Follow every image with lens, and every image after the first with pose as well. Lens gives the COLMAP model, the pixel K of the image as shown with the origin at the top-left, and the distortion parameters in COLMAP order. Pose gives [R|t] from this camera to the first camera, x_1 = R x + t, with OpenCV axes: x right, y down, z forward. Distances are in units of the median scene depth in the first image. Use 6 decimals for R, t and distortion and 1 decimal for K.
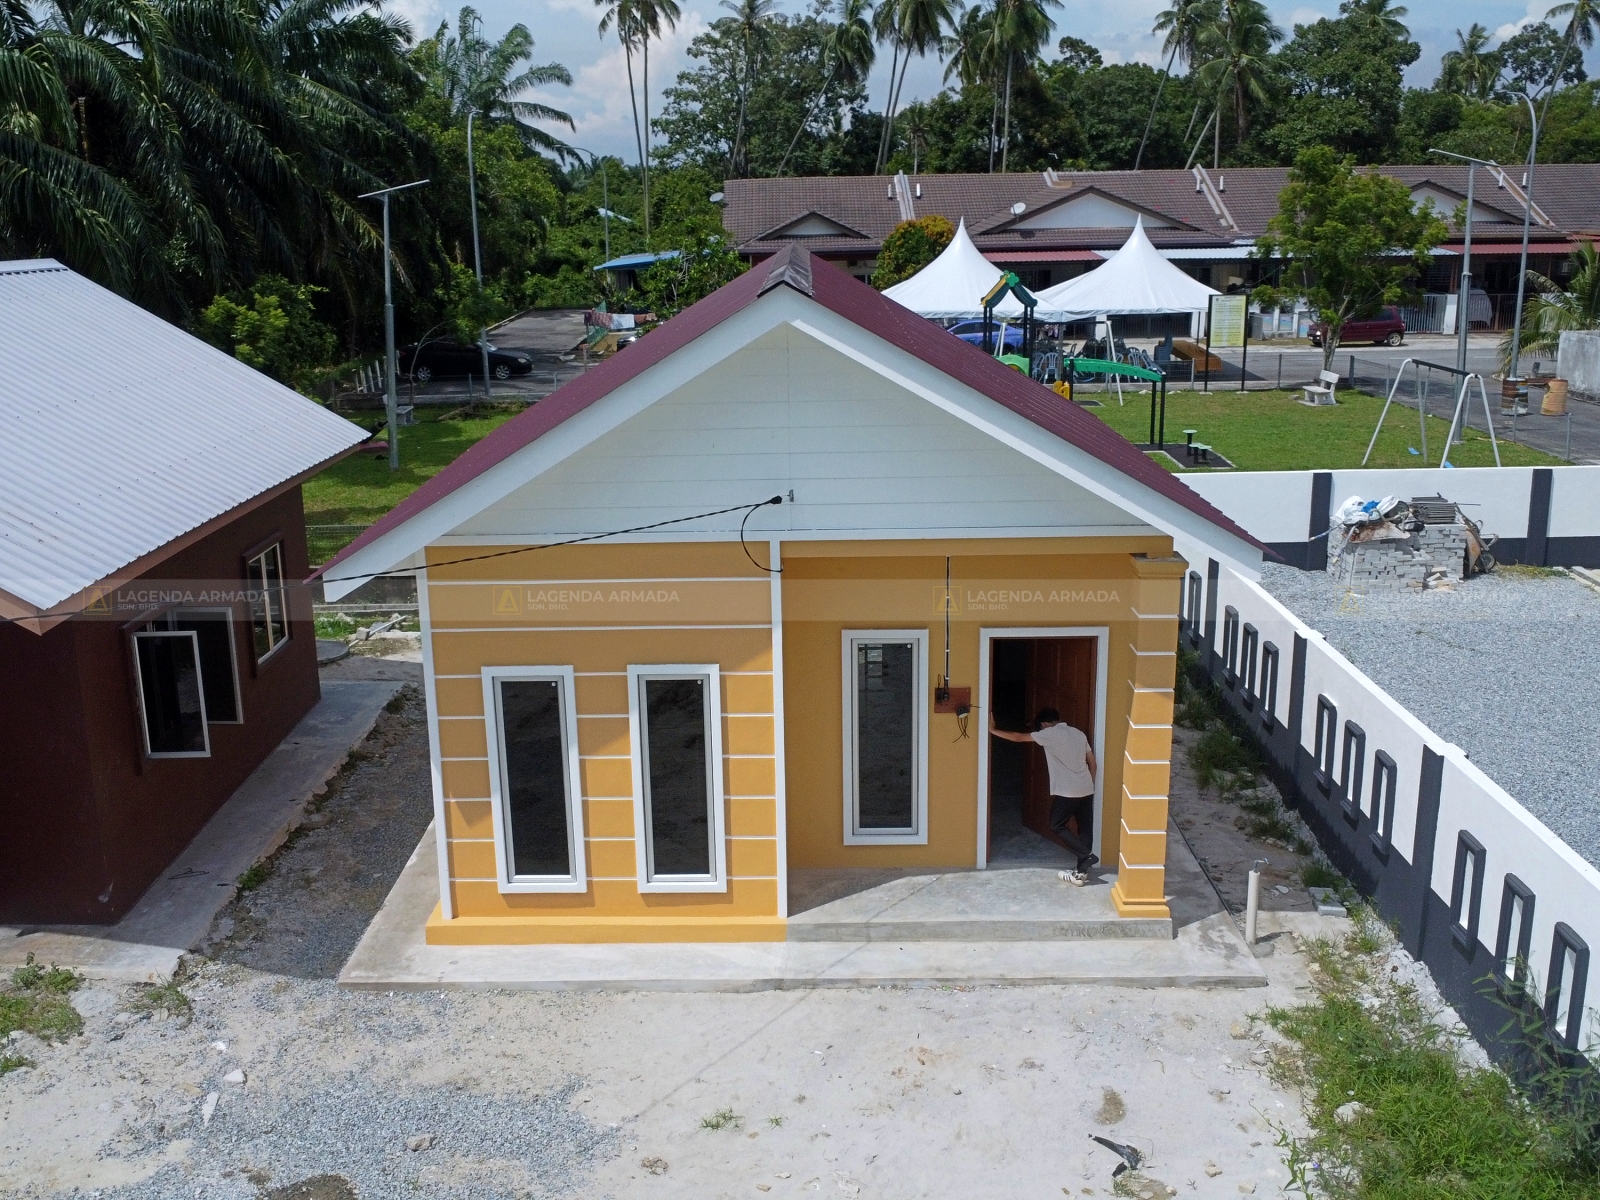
lens RADIAL K [[1540.1, 0, 766.9], [0, 1540.1, 601.7], [0, 0, 1]] dist [-0.007003, -0.050251]
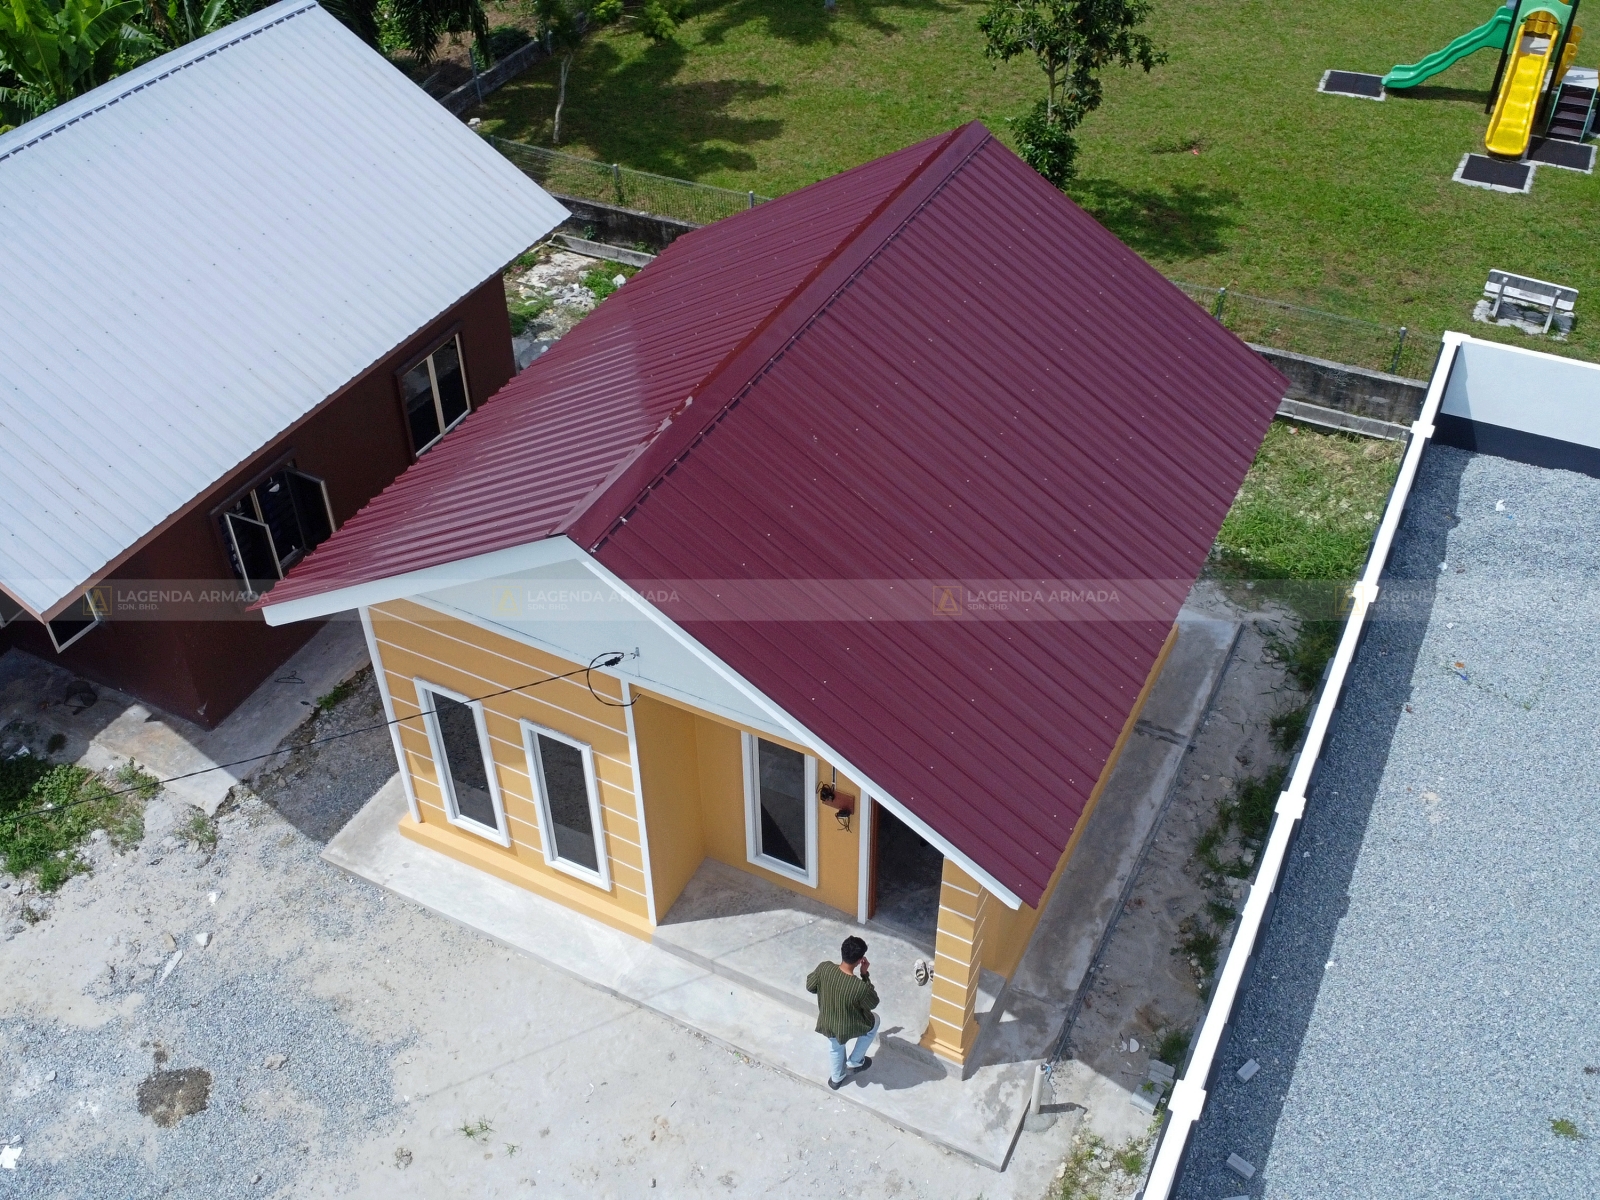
lens RADIAL K [[1542.1, 0, 773.9], [0, 1542.1, 595.0], [0, 0, 1]] dist [-0.011890, -0.038209]
pose [[0.896310, 0.292411, -0.333354, 0.402945], [-0.113564, 0.878065, 0.464872, -0.554735], [0.428640, -0.378812, 0.820225, 0.196742]]
